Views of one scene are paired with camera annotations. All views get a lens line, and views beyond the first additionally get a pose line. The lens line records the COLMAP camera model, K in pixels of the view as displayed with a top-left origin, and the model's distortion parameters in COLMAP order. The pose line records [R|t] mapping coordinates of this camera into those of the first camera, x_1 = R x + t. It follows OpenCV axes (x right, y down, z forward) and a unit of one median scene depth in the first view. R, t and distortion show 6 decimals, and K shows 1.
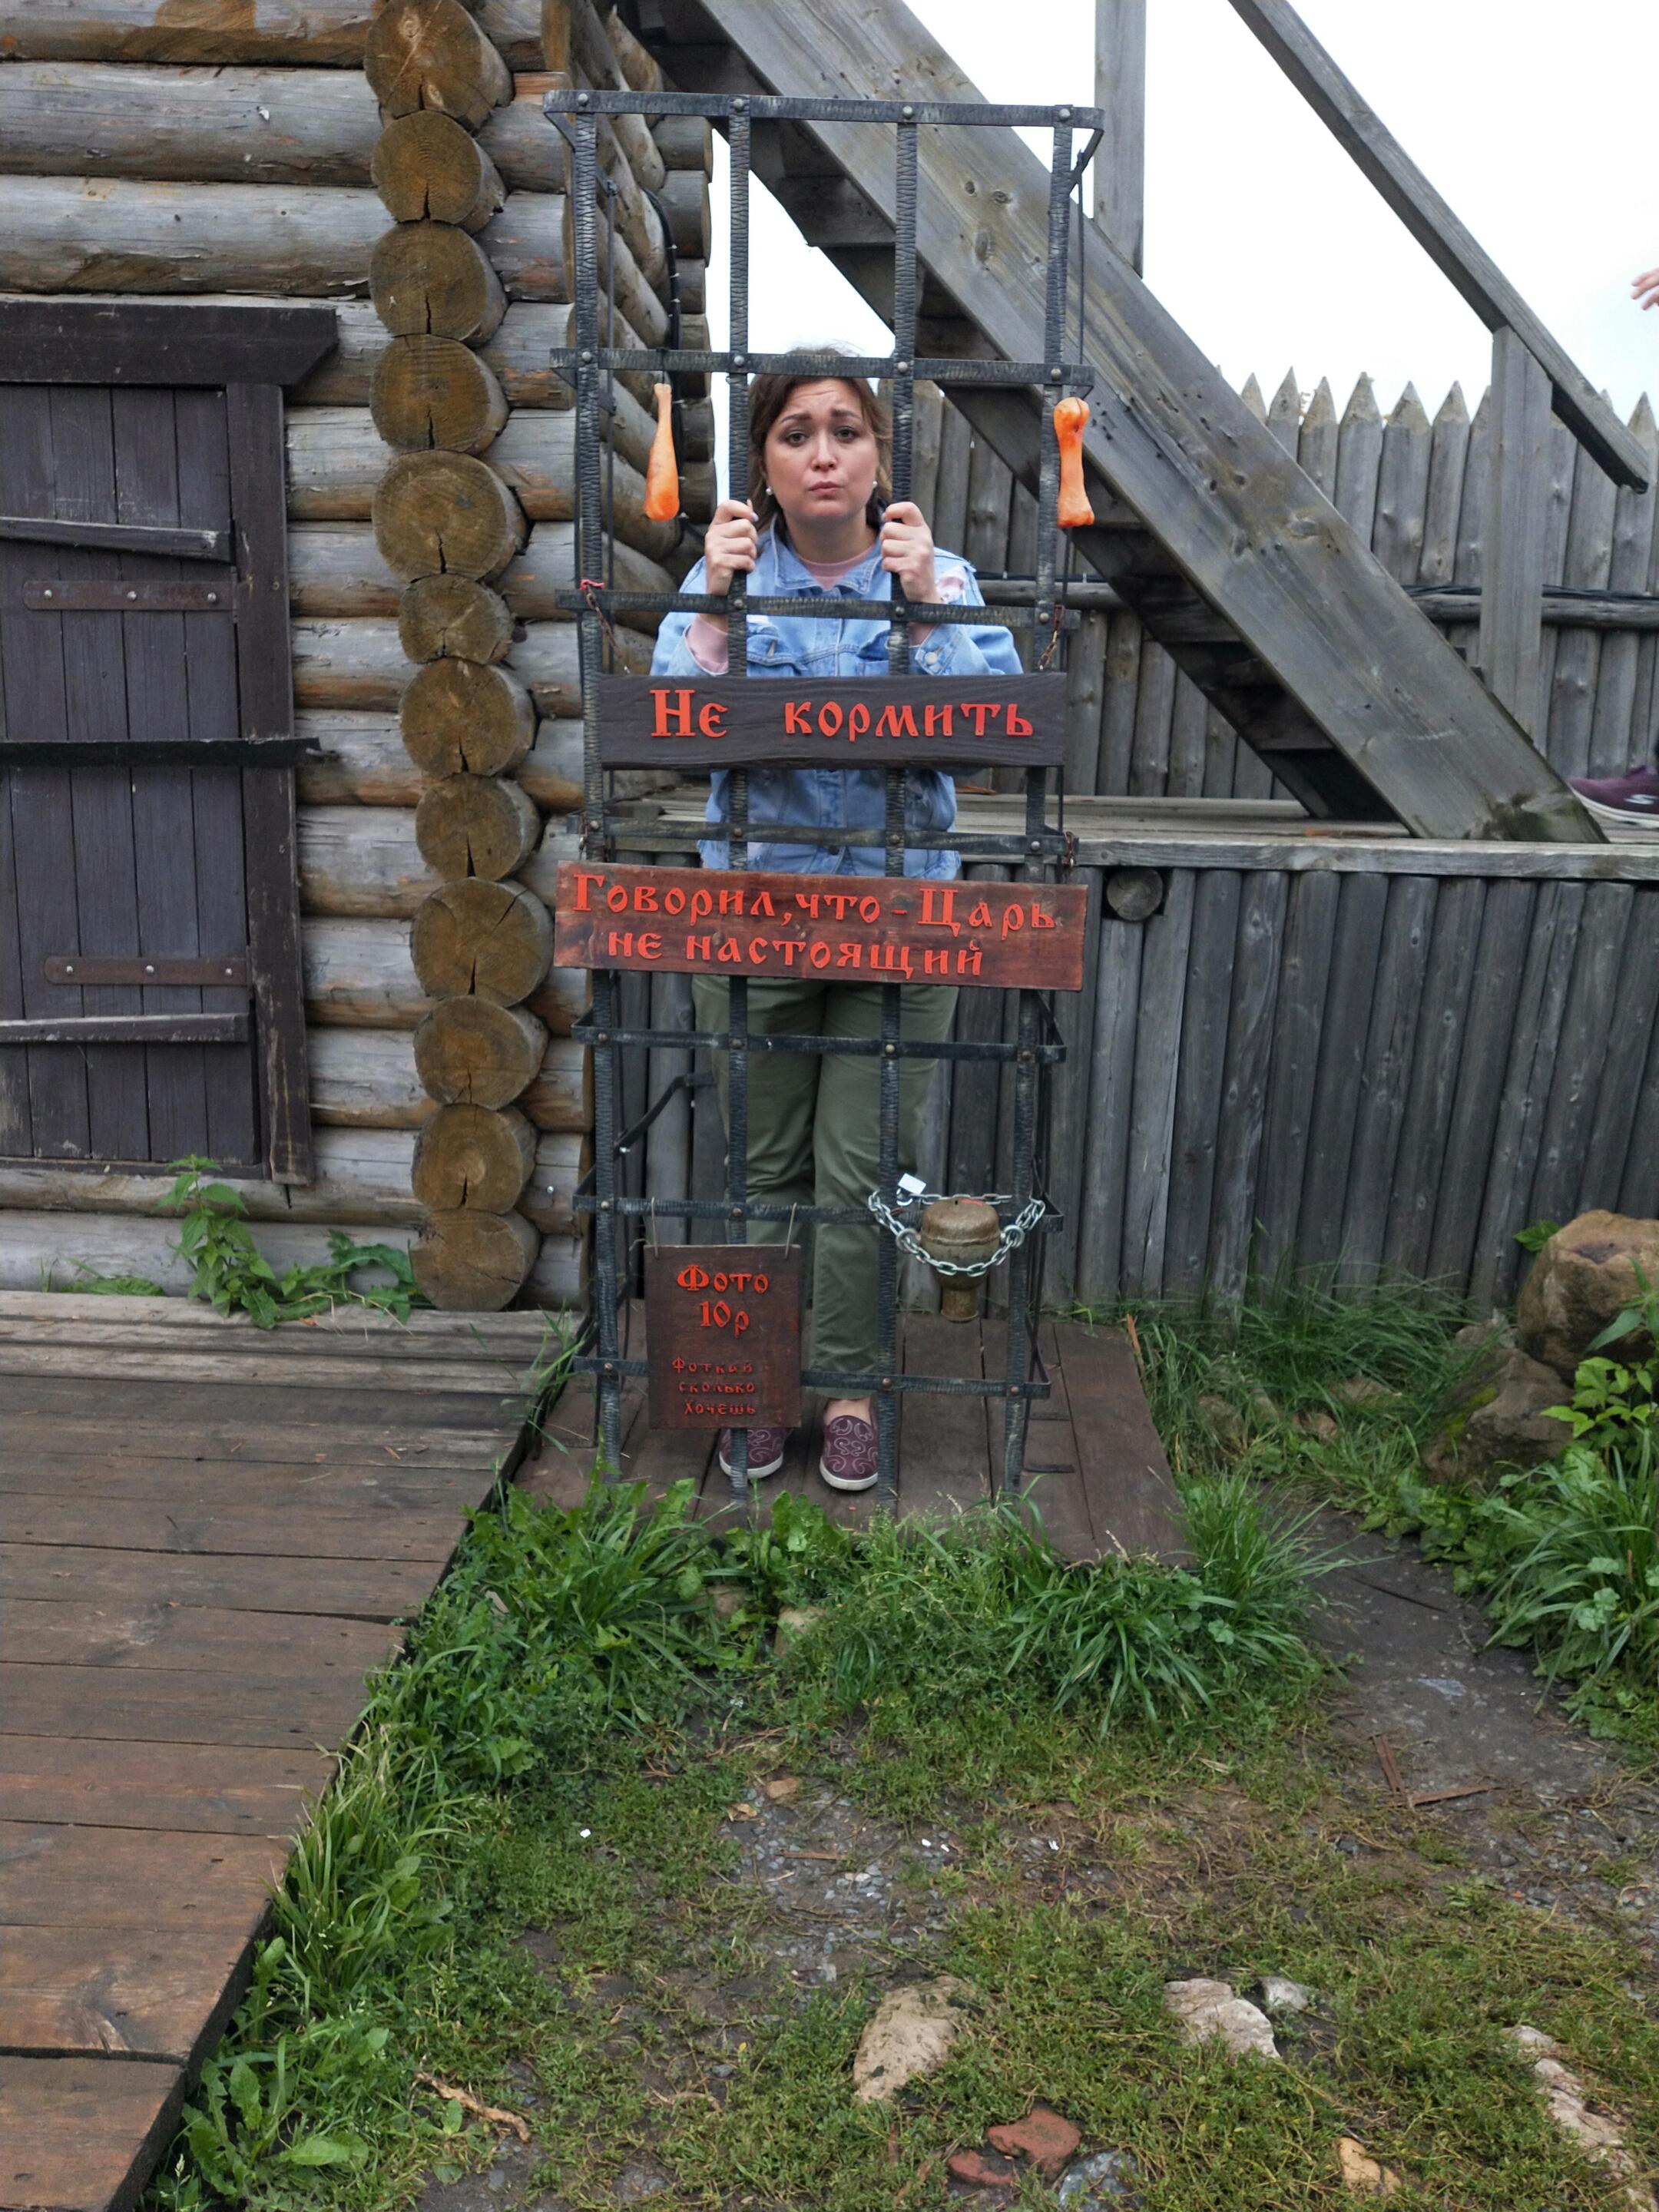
lens RADIAL K [[1861.9, 0, 835.8], [0, 1861.9, 1120.3], [0, 0, 1]] dist [0.048169, -0.093687]
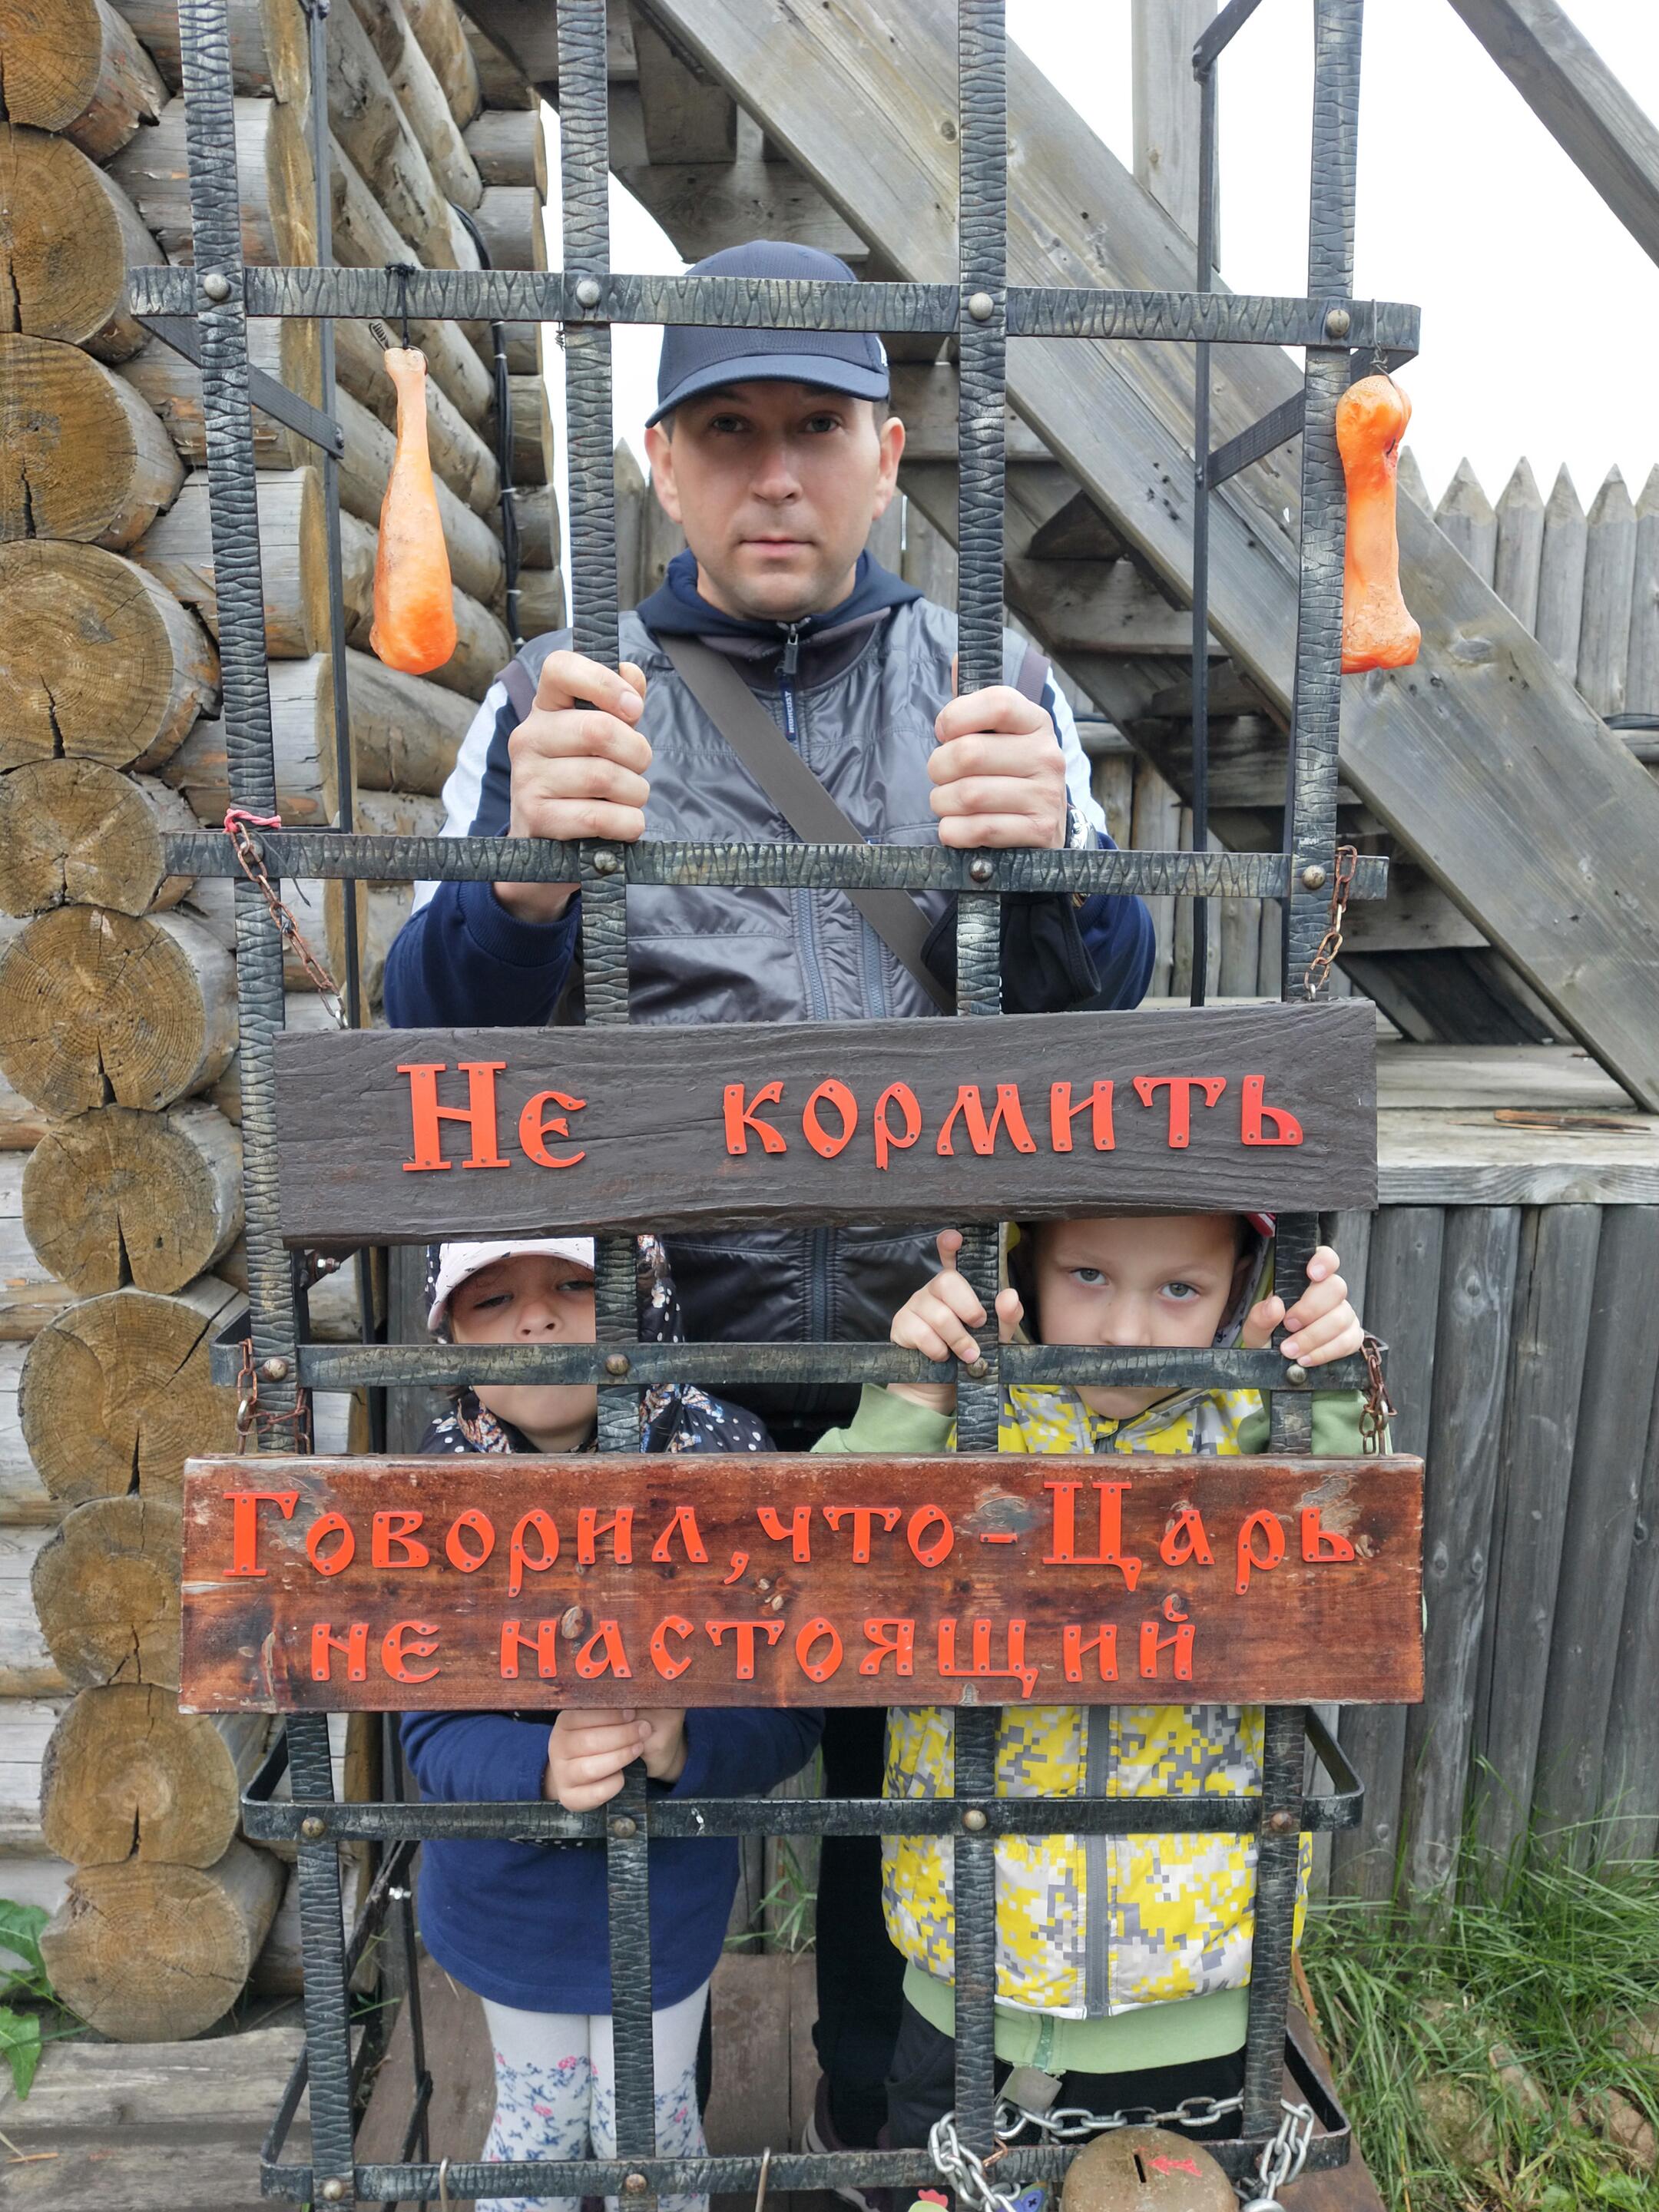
lens RADIAL K [[1861.9, 0, 844.8], [0, 1861.9, 1106.0], [0, 0, 1]] dist [0.048169, -0.093687]
pose [[0.996665, -0.032687, 0.074775, -0.022167], [0.037498, 0.997254, -0.063865, -0.135999], [-0.072482, 0.066456, 0.995153, 0.412071]]
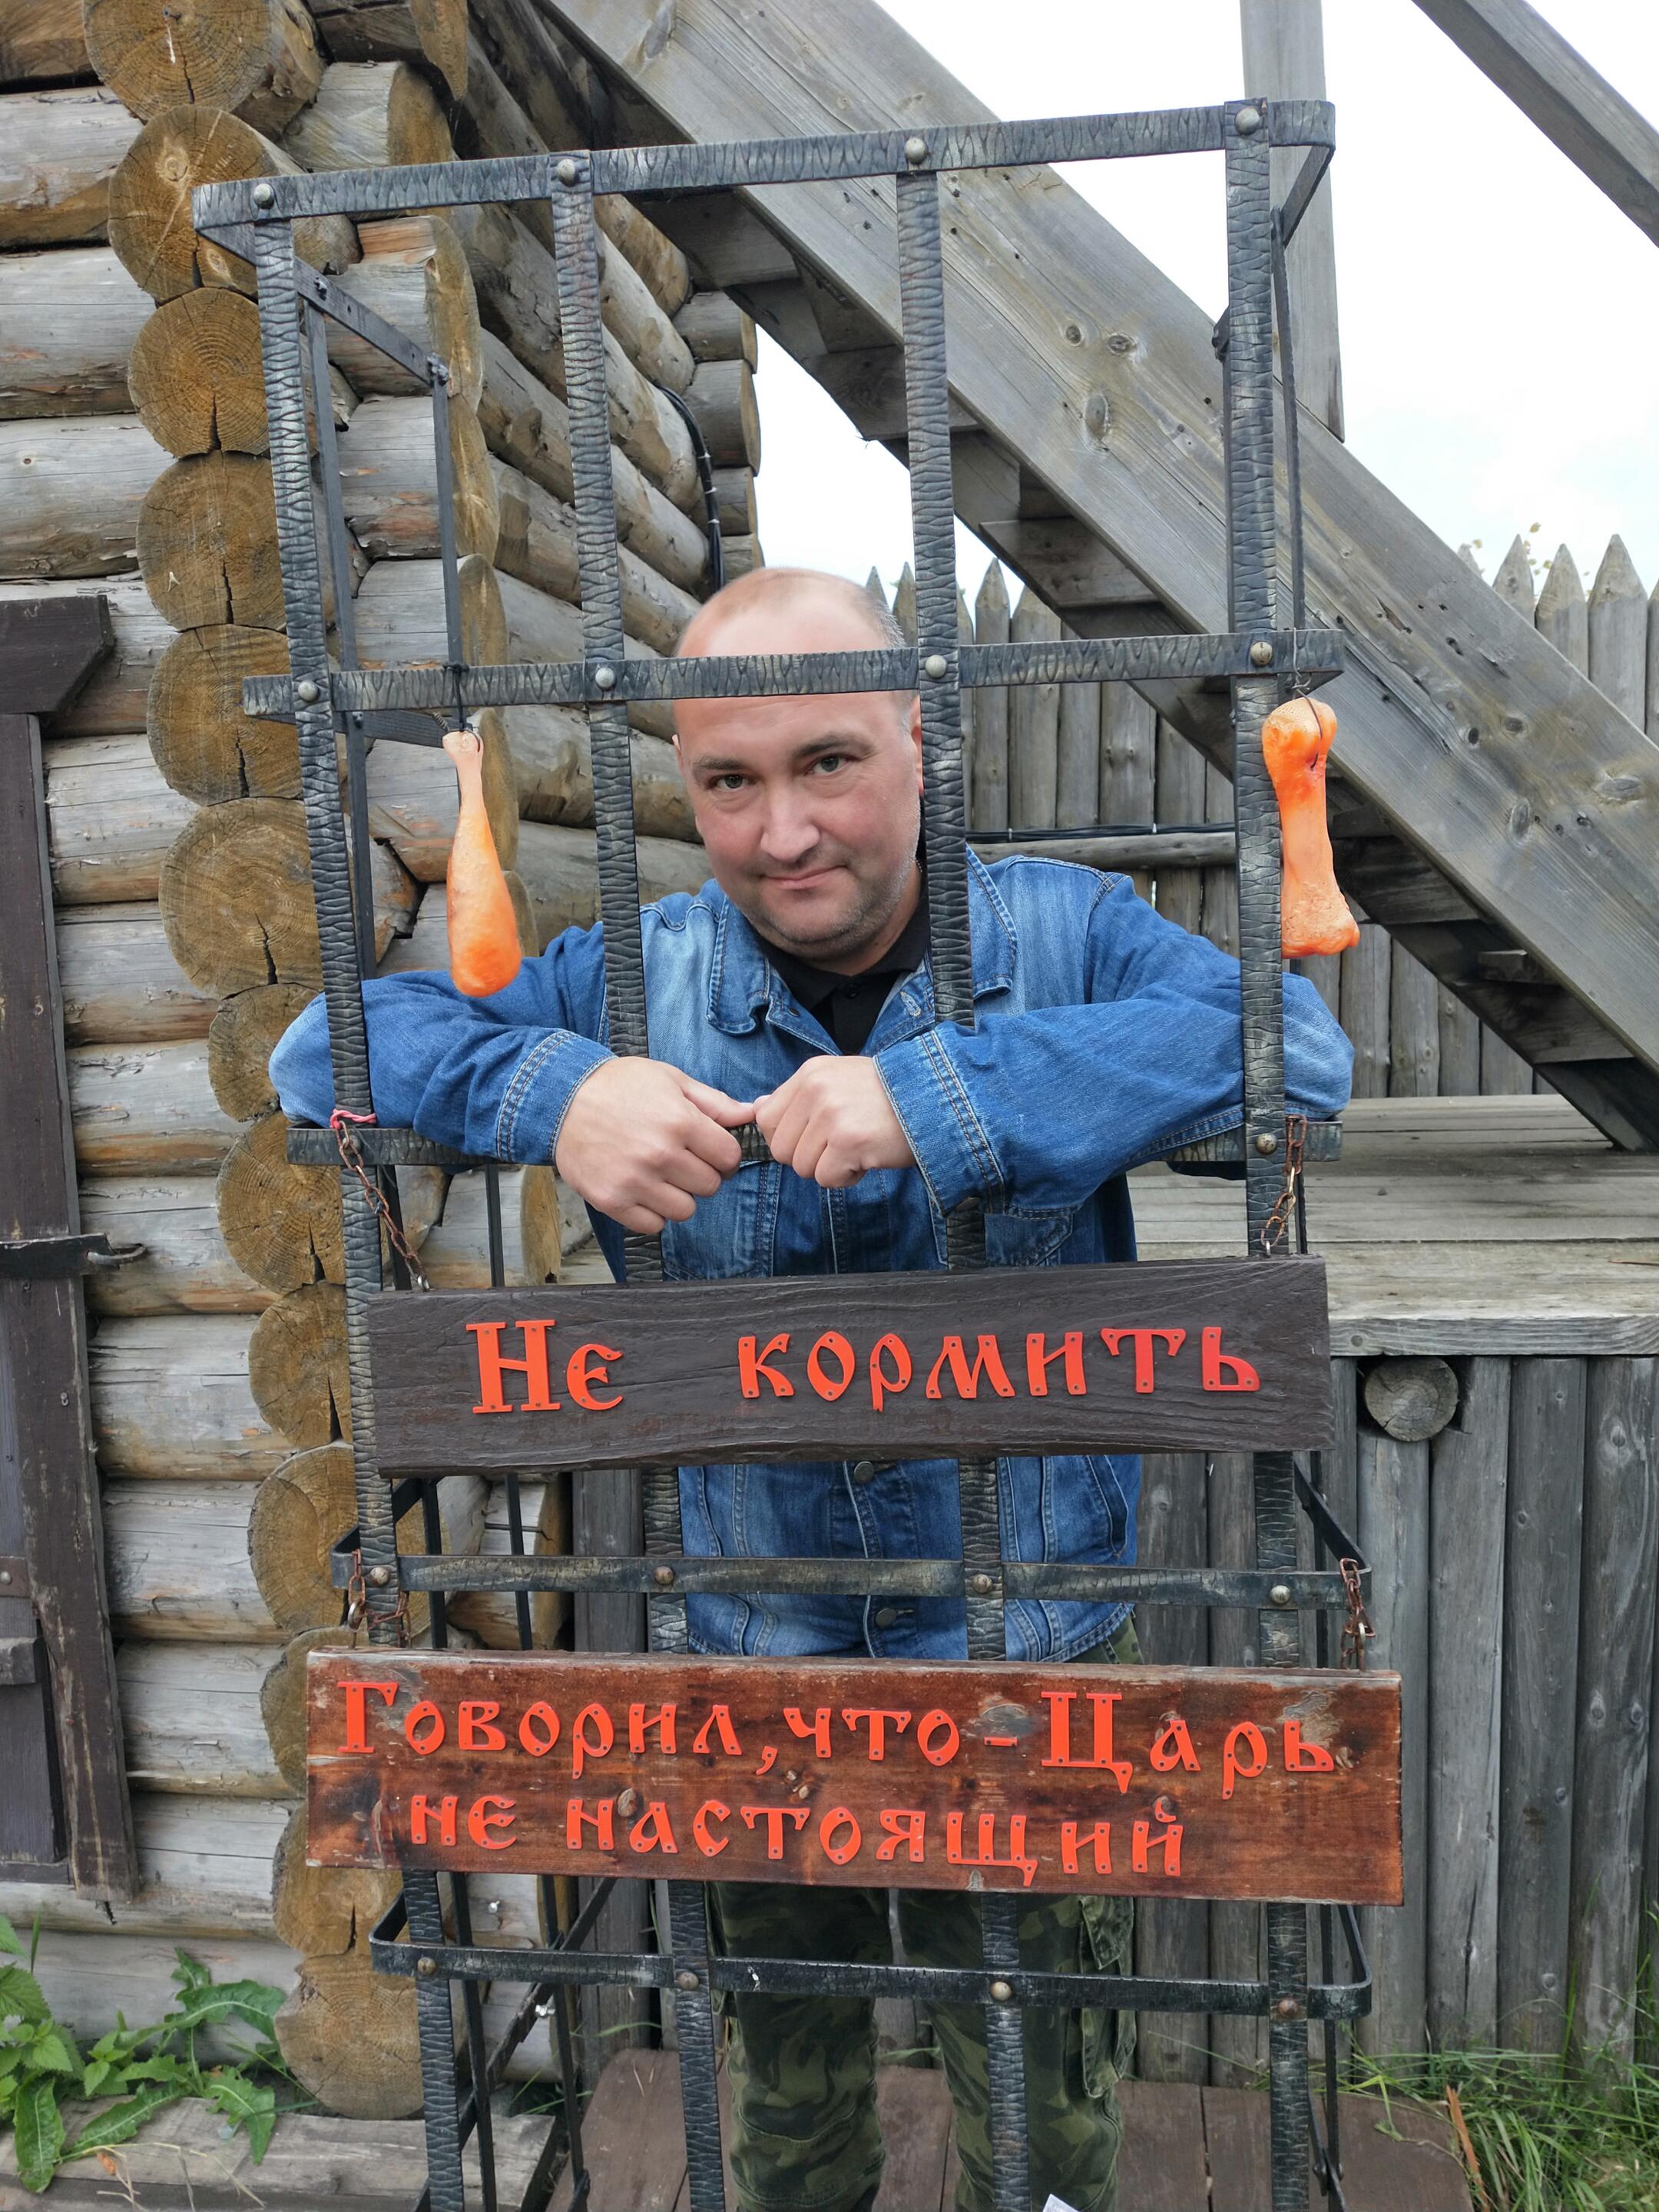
lens RADIAL K [[1861.9, 0, 822.1], [0, 1861.9, 1102.9], [0, 0, 1]] dist [0.048169, -0.093687]
pose [[0.994090, -0.054843, -0.093685, 0.031420], [0.045380, 0.993921, -0.100311, -0.167543], [0.098617, 0.095467, 0.990536, 0.366920]]
